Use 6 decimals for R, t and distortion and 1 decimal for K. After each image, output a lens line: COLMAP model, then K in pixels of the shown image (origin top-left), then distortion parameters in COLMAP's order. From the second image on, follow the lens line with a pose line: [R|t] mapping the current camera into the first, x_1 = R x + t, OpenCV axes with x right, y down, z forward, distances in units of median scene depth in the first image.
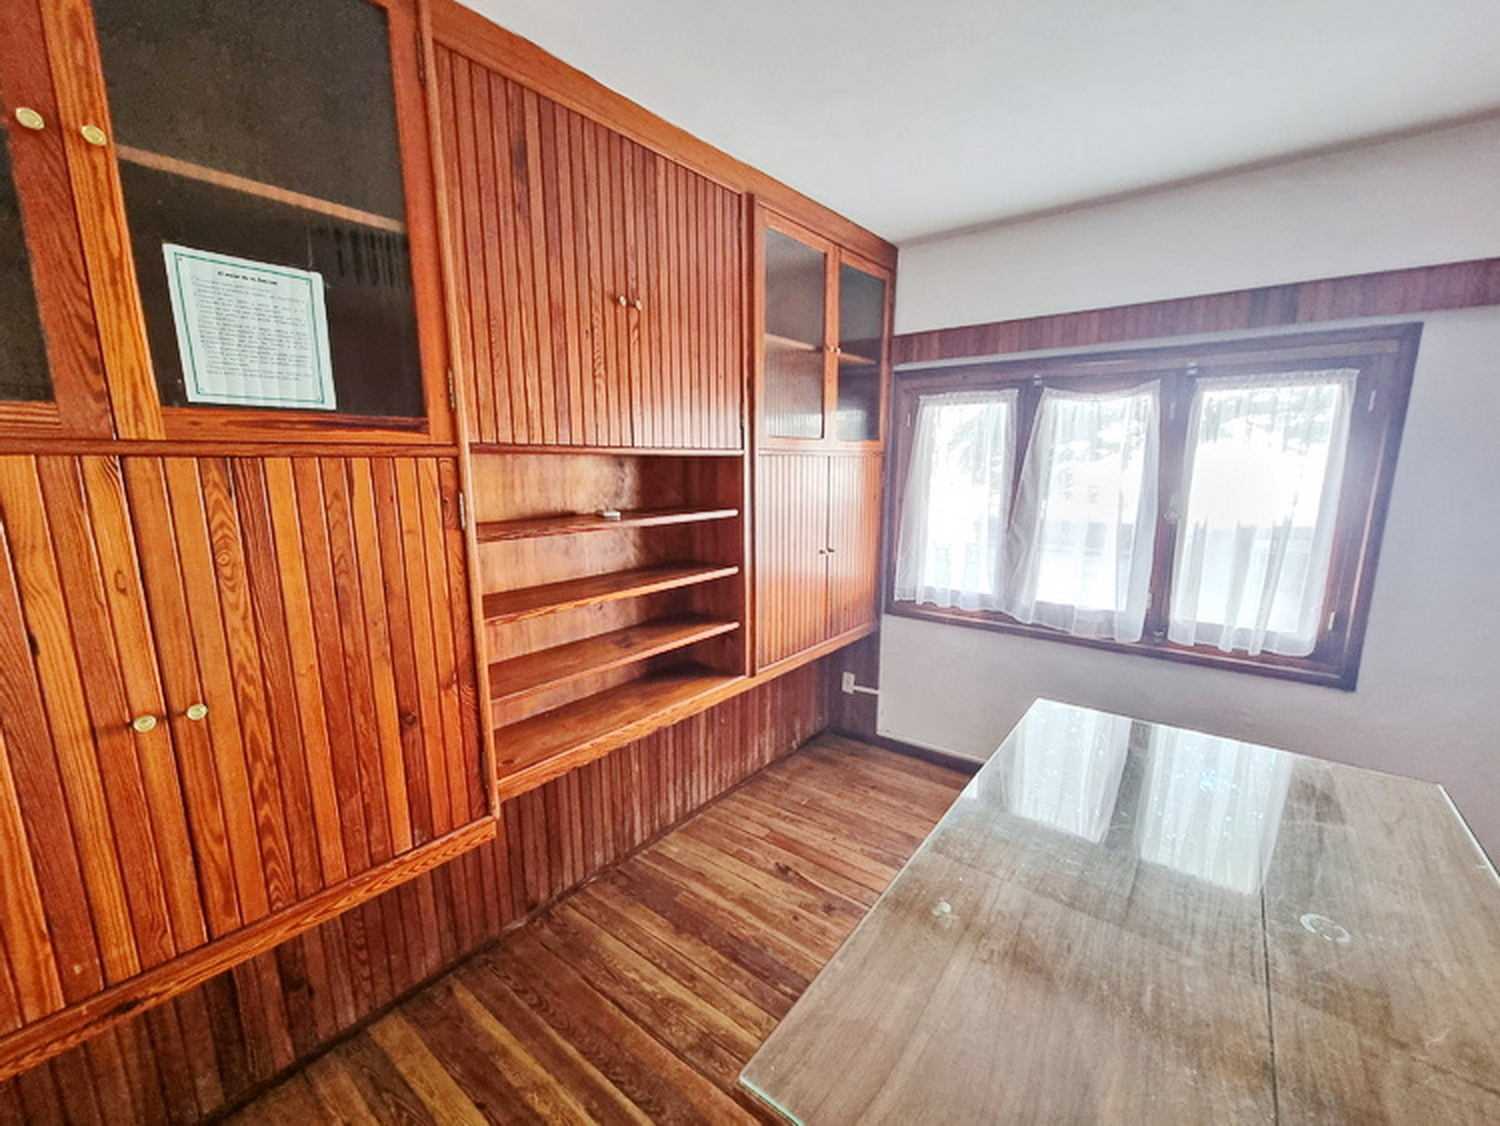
lens RADIAL K [[617.0, 0, 750.6], [0, 617.0, 567.7], [0, 0, 1]] dist [-0.001496, -0.001560]
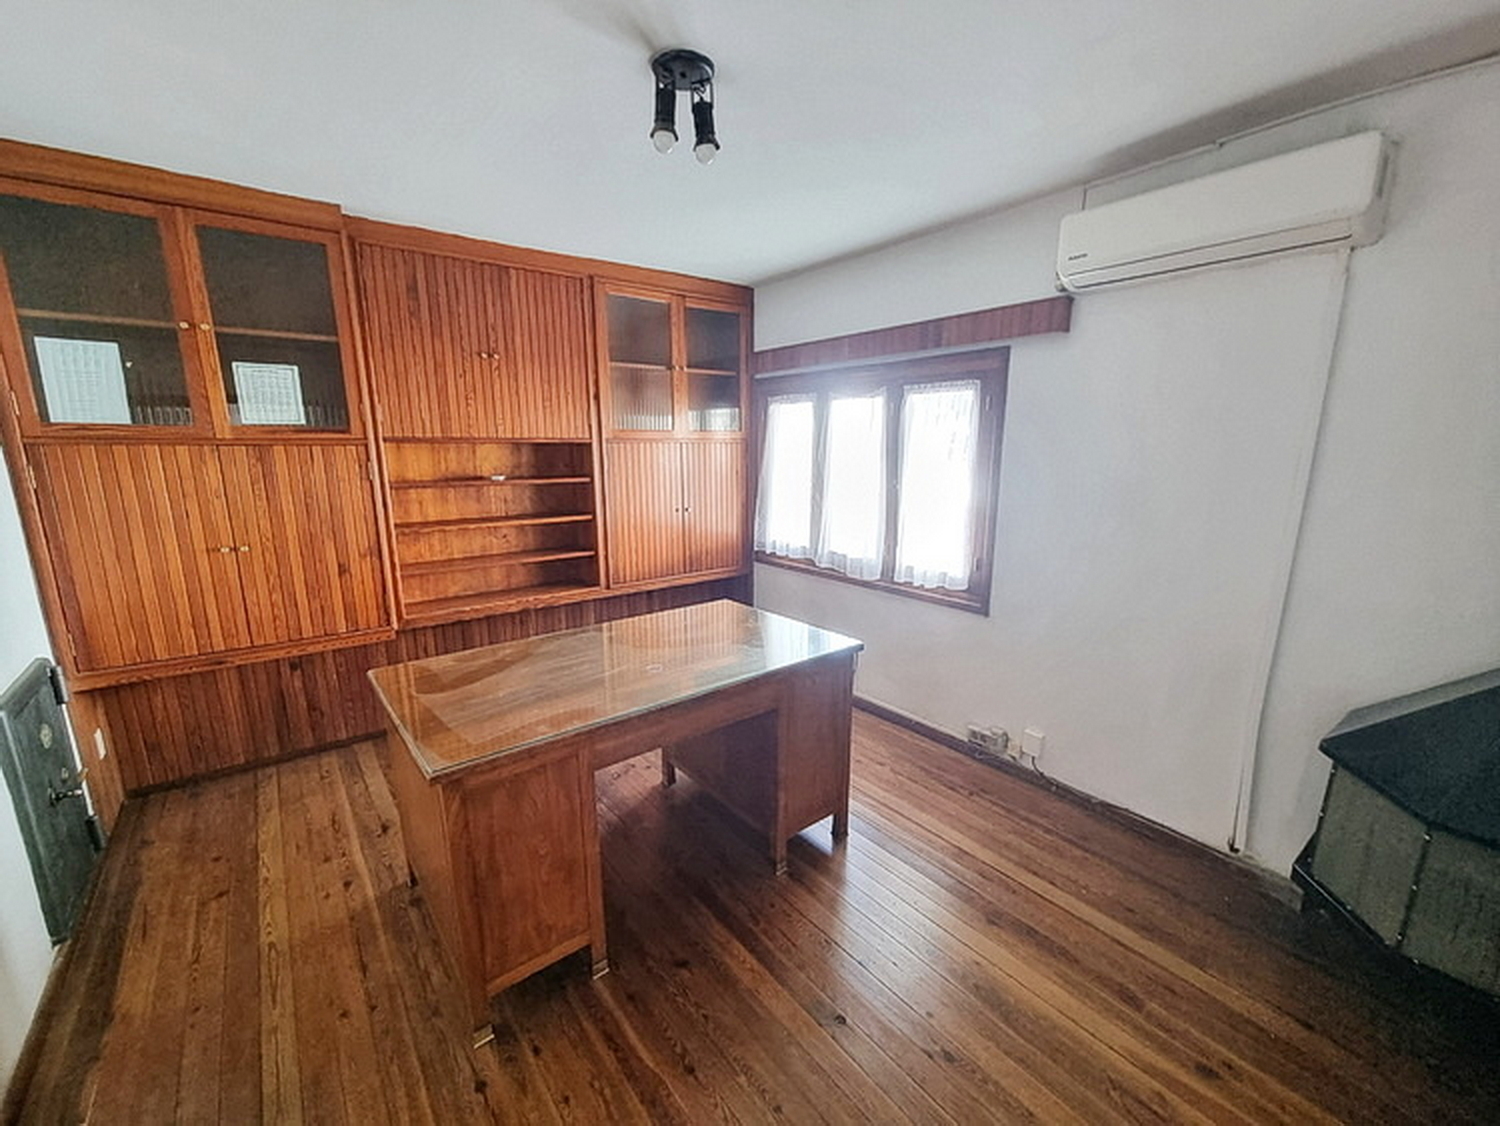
lens RADIAL K [[617.0, 0, 749.8], [0, 617.0, 566.5], [0, 0, 1]] dist [-0.001496, -0.001560]
pose [[0.972972, 0.045062, -0.226485, 0.942665], [-0.039539, 0.998801, 0.028868, 0.088419], [0.227515, -0.019132, 0.973587, -0.547152]]
